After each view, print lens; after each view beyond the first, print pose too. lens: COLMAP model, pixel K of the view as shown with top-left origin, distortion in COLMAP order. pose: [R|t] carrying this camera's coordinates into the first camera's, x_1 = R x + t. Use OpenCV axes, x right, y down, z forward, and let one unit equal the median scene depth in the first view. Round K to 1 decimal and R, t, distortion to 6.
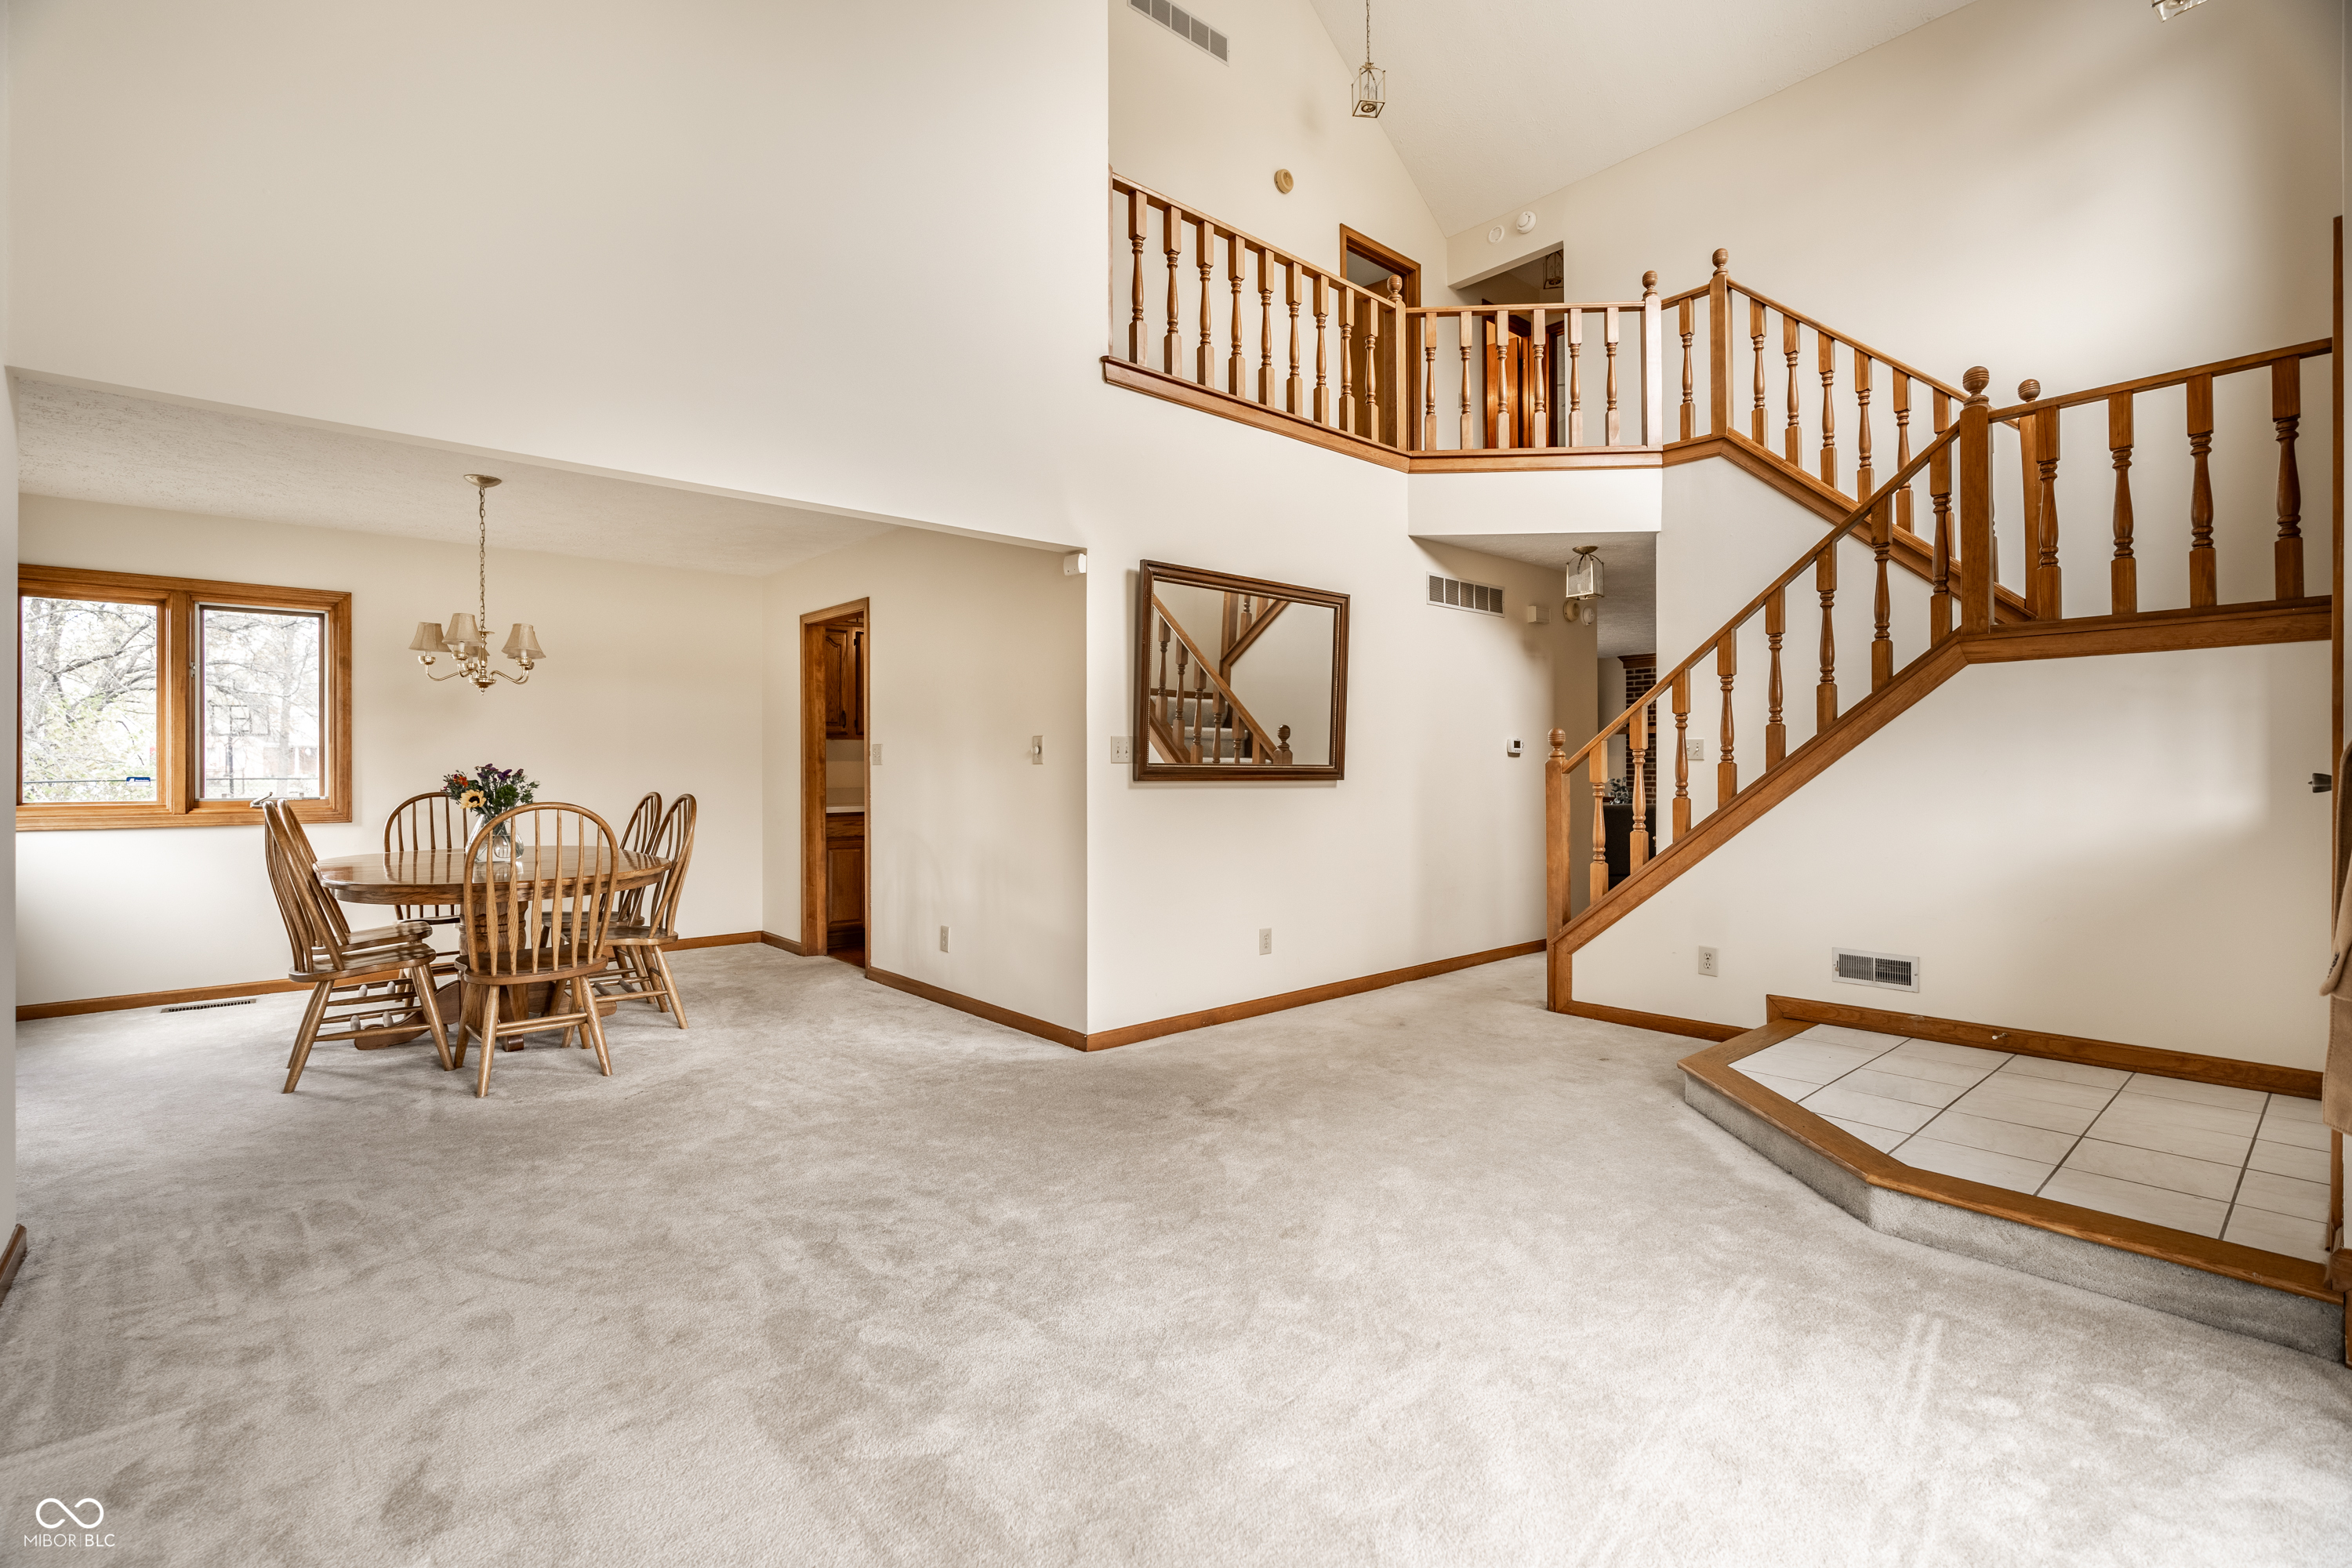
lens RADIAL K [[1048.5, 0, 1173.2], [0, 1048.5, 778.9], [0, 0, 1]] dist [-0.004463, 0.002104]
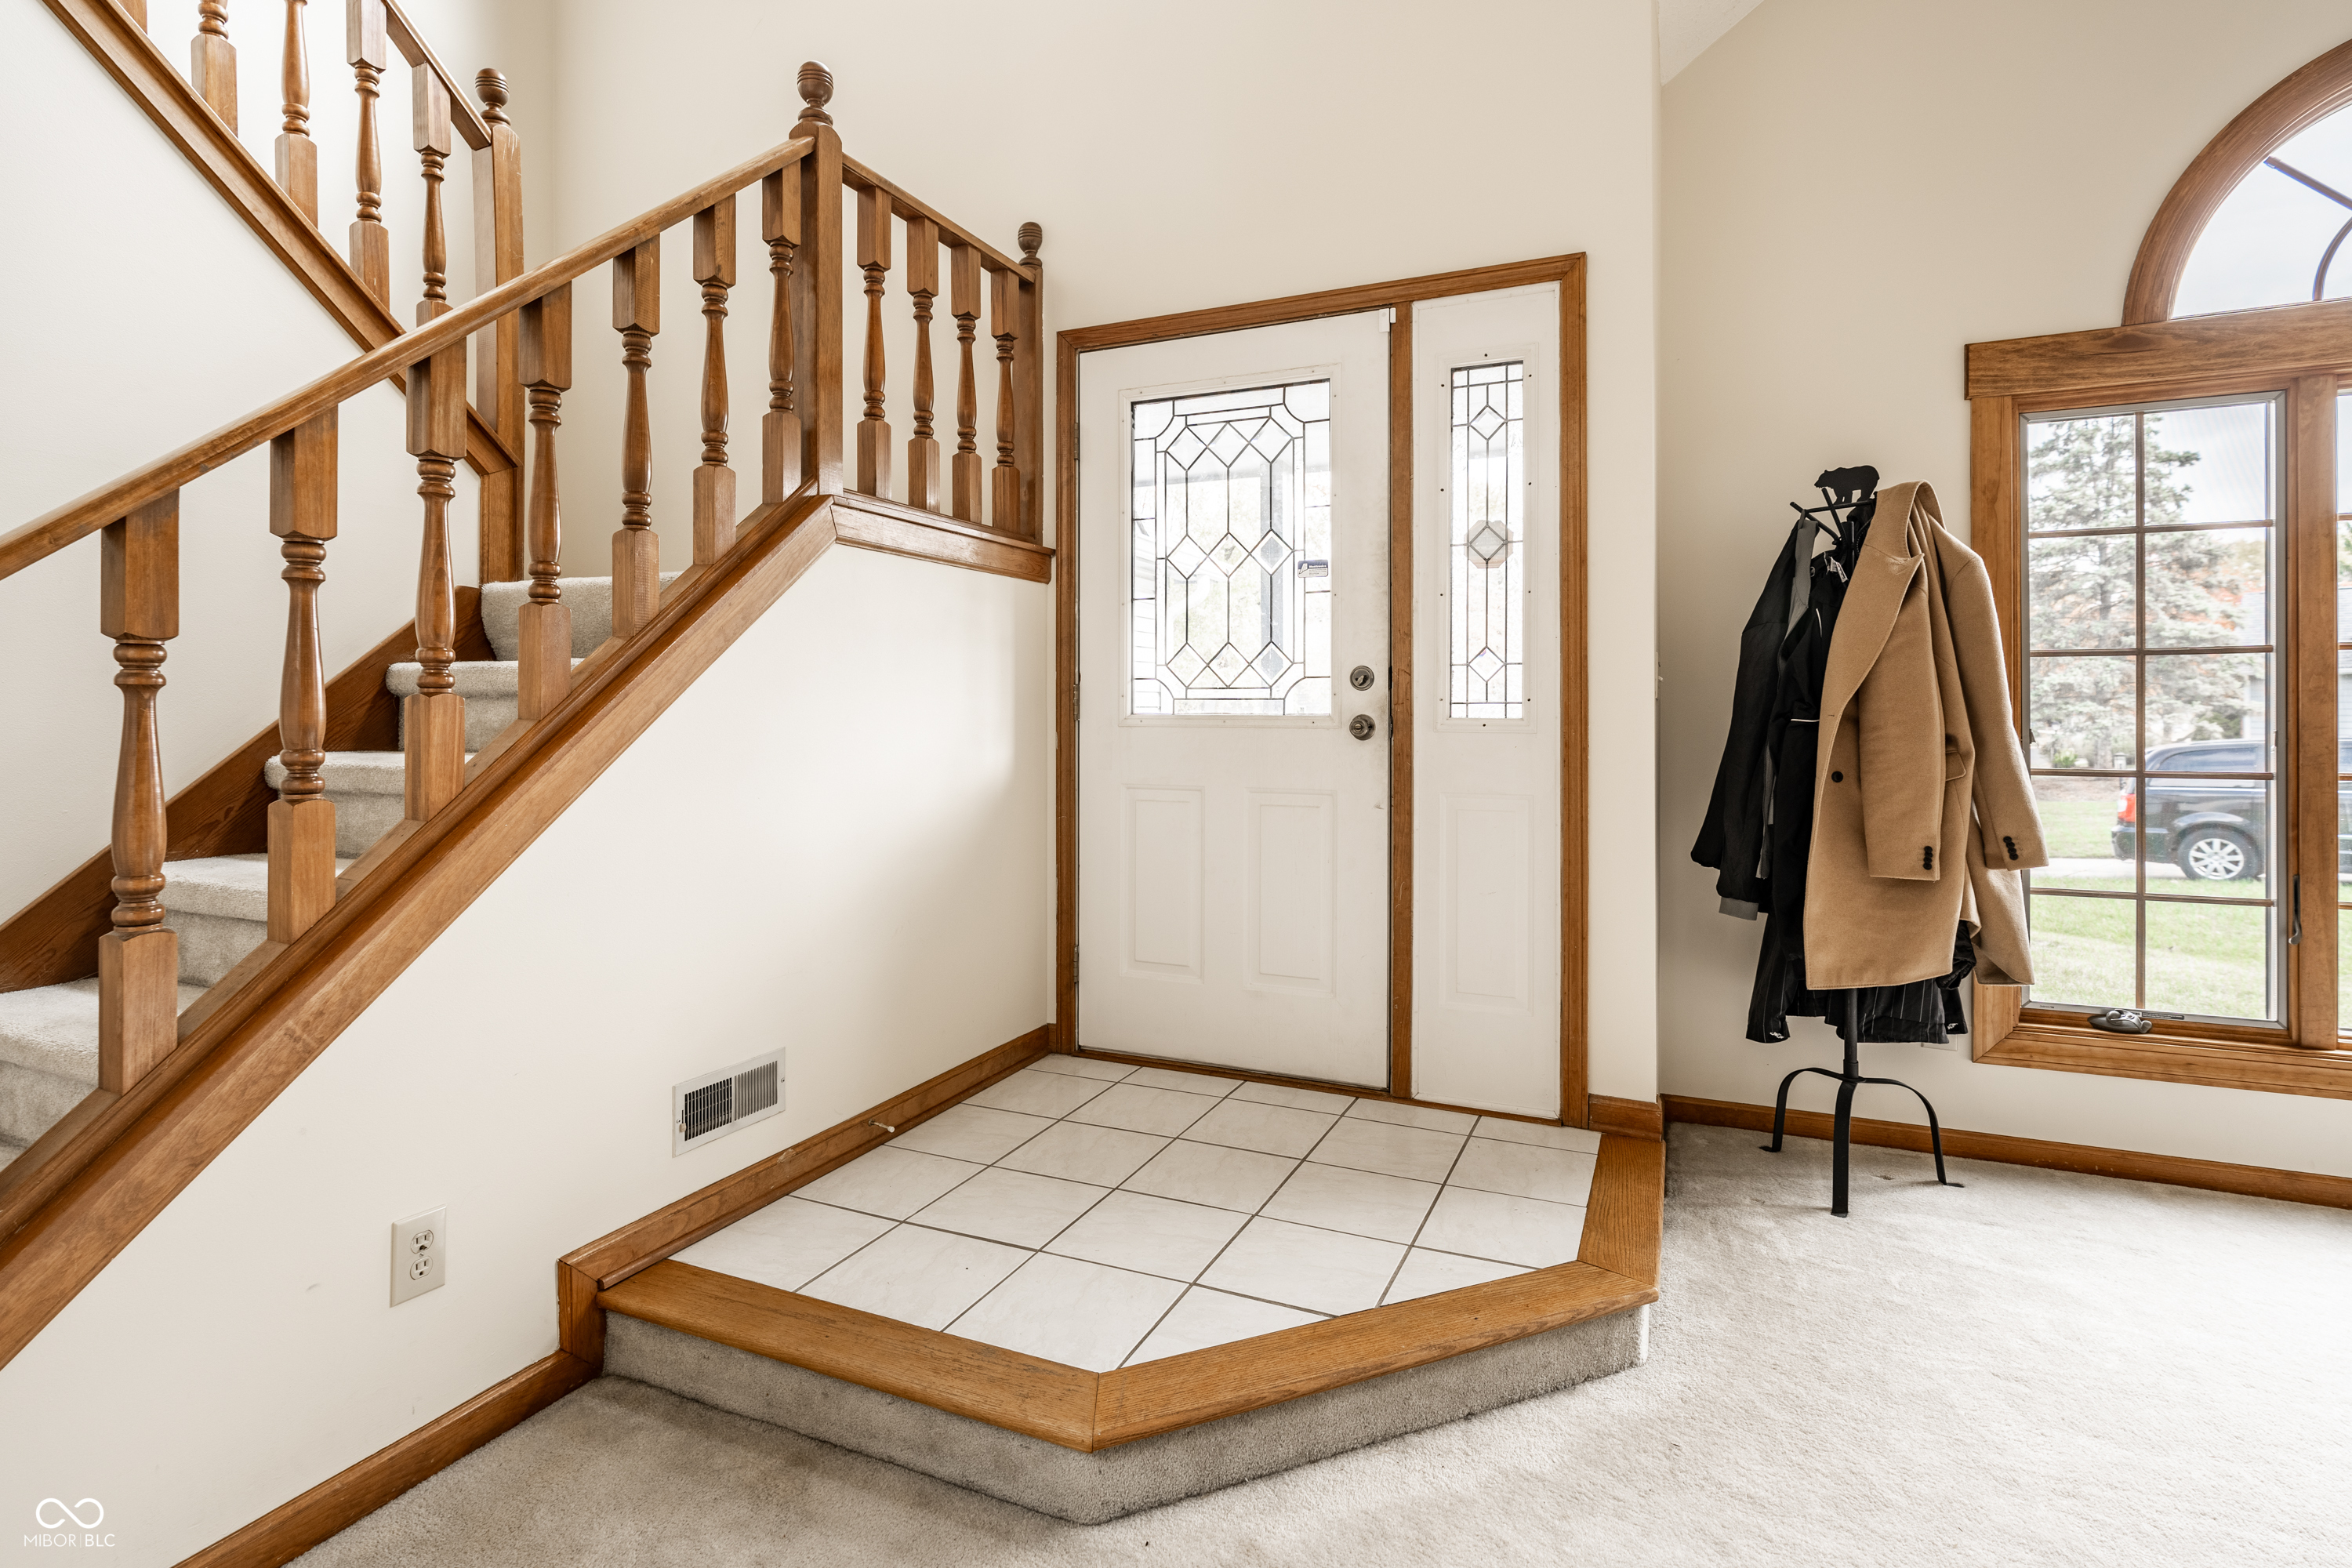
lens RADIAL K [[1147.2, 0, 1164.0], [0, 1147.2, 719.4], [0, 0, 1]] dist [-0.002639, -0.002086]
pose [[-0.400132, 0.001211, 0.916457, 0.052657], [0.008123, 0.999965, 0.002226, -0.005283], [-0.916422, 0.008335, -0.400128, 0.932302]]
